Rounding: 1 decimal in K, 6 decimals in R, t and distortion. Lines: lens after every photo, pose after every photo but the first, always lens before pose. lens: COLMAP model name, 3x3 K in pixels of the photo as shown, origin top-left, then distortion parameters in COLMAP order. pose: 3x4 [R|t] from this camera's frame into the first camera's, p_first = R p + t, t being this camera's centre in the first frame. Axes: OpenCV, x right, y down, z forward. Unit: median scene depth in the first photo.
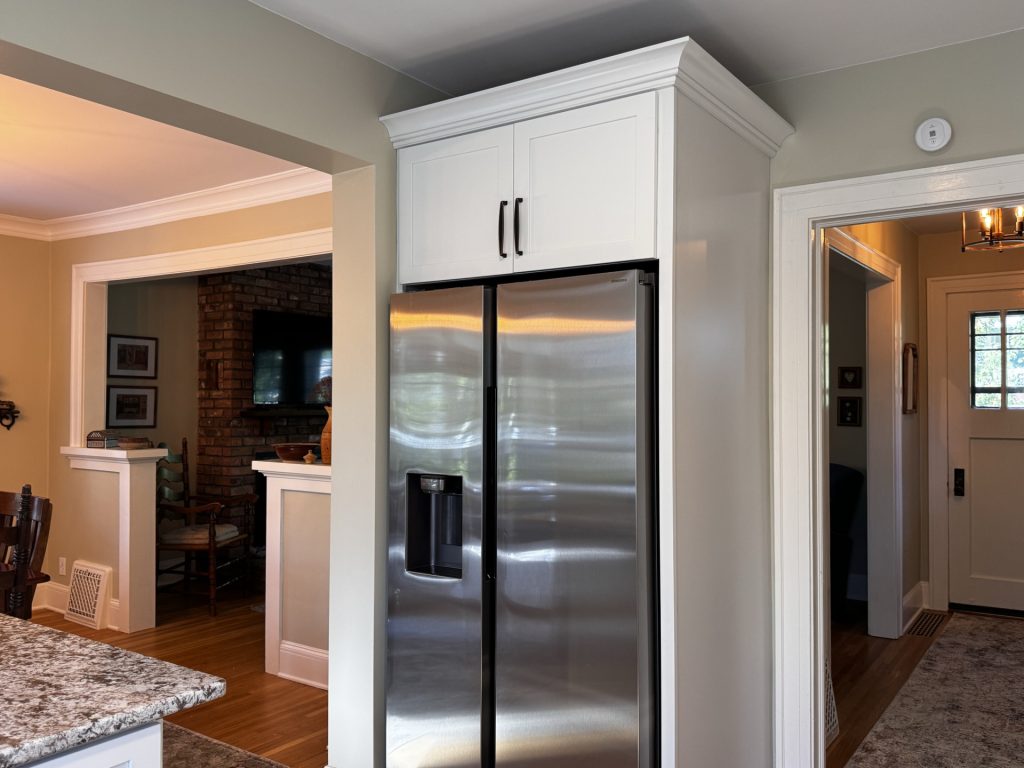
lens RADIAL K [[836.1, 0, 512.0], [0, 836.1, 384.0], [0, 0, 1]] dist [0.091795, -0.127244]
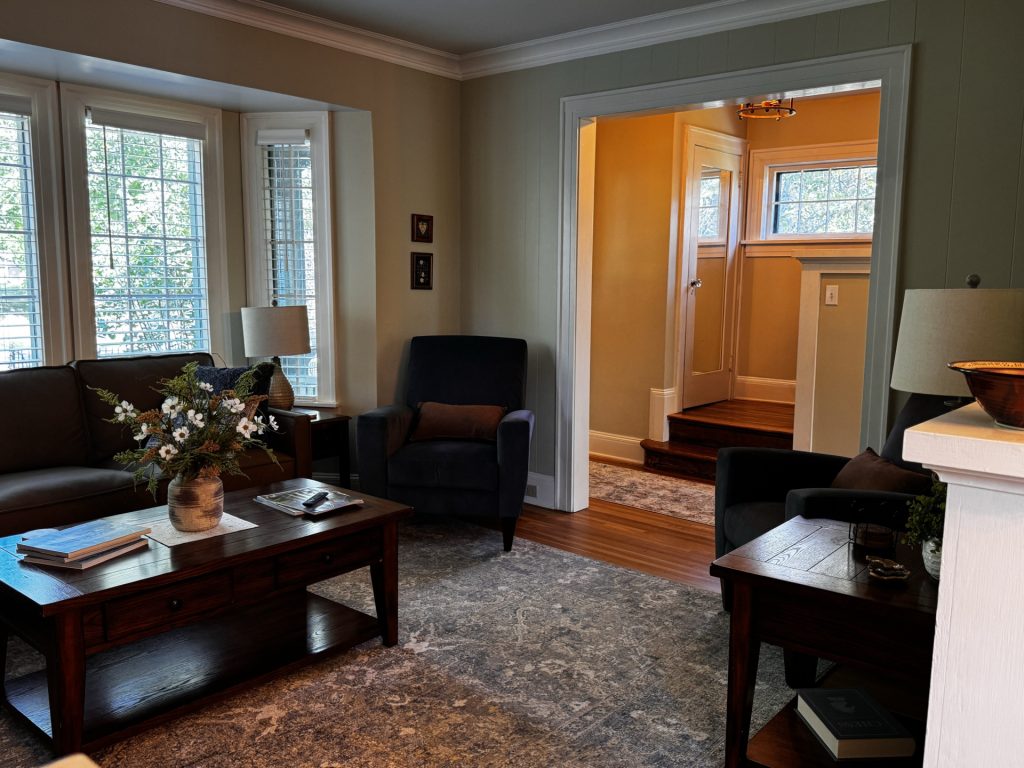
lens RADIAL K [[854.3, 0, 512.0], [0, 854.3, 384.0], [0, 0, 1]] dist [0.104865, -0.193181]
pose [[0.087654, -0.139343, 0.986357, -0.385863], [-0.036784, 0.989040, 0.142991, 0.017384], [-0.995472, -0.048816, 0.081568, 0.771343]]
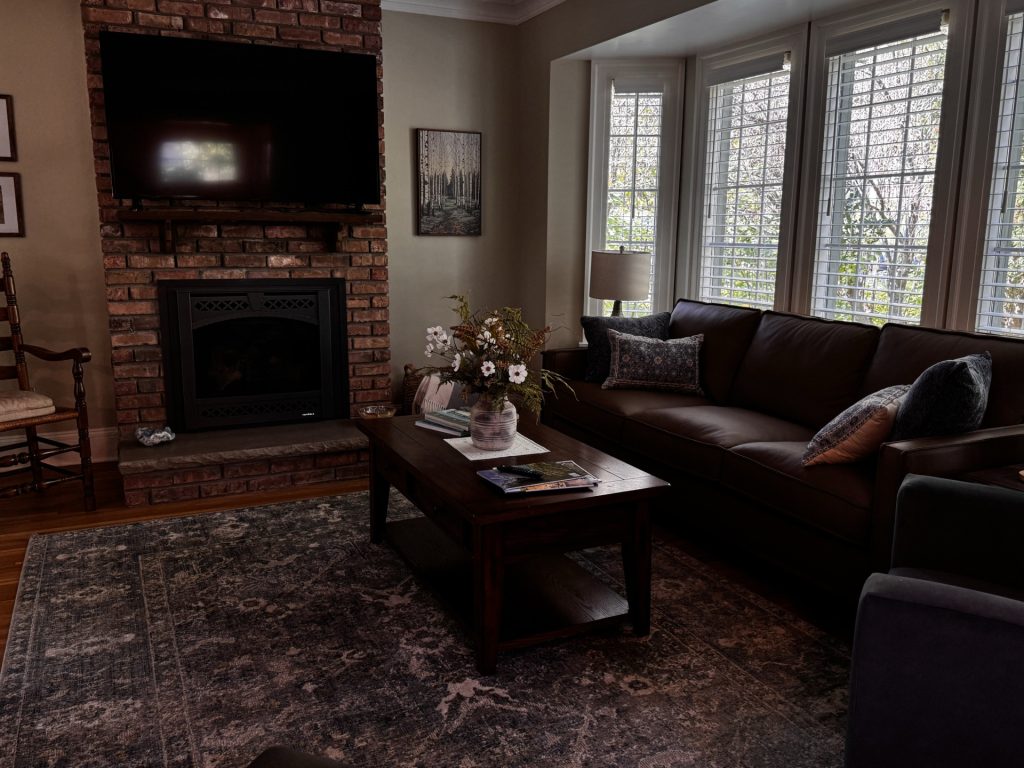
lens RADIAL K [[854.3, 0, 512.0], [0, 854.3, 384.0], [0, 0, 1]] dist [0.104865, -0.193181]
pose [[0.875717, 0.095561, -0.473274, 0.239481], [0.003730, 0.978850, 0.204547, 0.027045], [0.482811, -0.180890, 0.856839, 0.570479]]
